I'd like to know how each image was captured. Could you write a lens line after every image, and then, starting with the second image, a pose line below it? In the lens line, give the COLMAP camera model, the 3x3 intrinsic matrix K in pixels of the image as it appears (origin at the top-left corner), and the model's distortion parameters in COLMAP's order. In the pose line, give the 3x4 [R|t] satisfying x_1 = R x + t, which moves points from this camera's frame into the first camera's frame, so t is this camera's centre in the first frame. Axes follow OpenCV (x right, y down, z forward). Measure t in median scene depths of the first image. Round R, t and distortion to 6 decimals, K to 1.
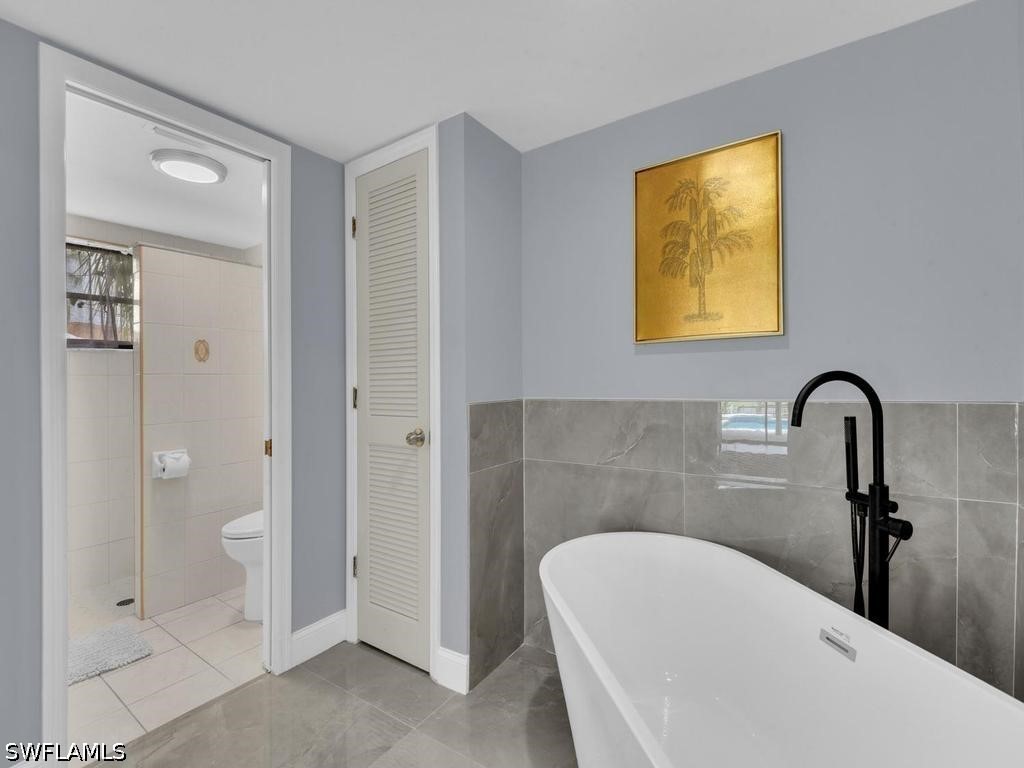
lens RADIAL K [[476.8, 0, 500.4], [0, 476.8, 383.0], [0, 0, 1]] dist [-0.001559, -0.001012]
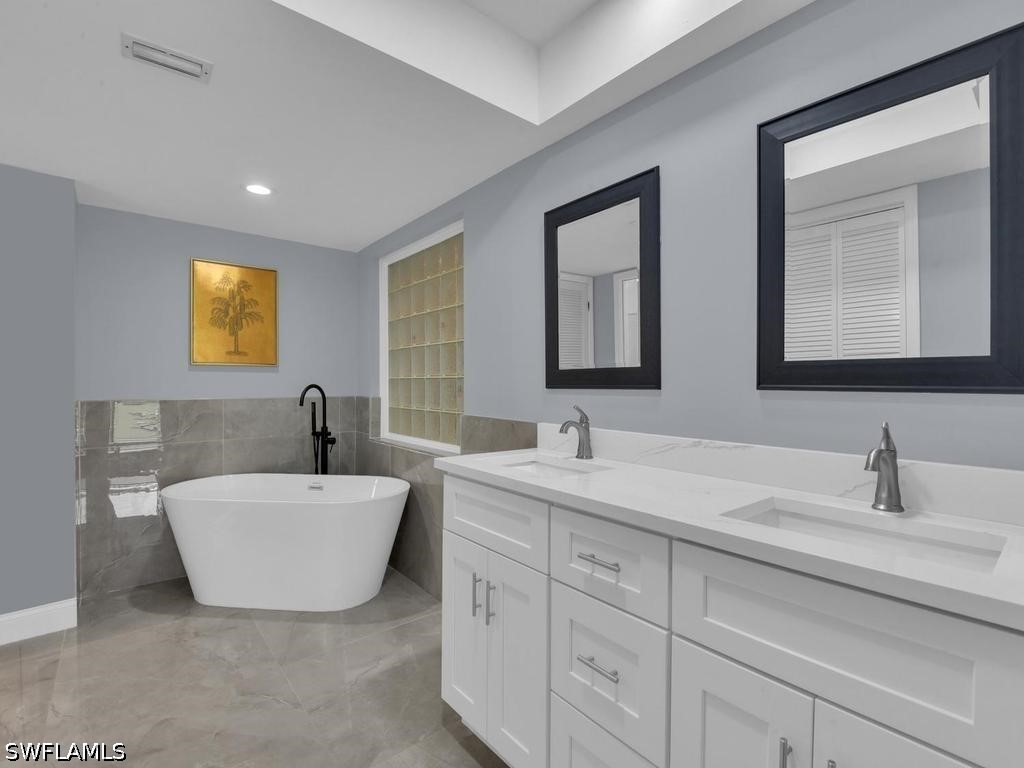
lens RADIAL K [[474.0, 0, 526.8], [0, 474.0, 381.4], [0, 0, 1]] dist [-0.001539, -0.016132]
pose [[0.235921, 0.019092, 0.971585, -1.103194], [-0.003994, 0.999818, -0.018677, 0.000615], [-0.971764, 0.000526, 0.235954, -0.535805]]
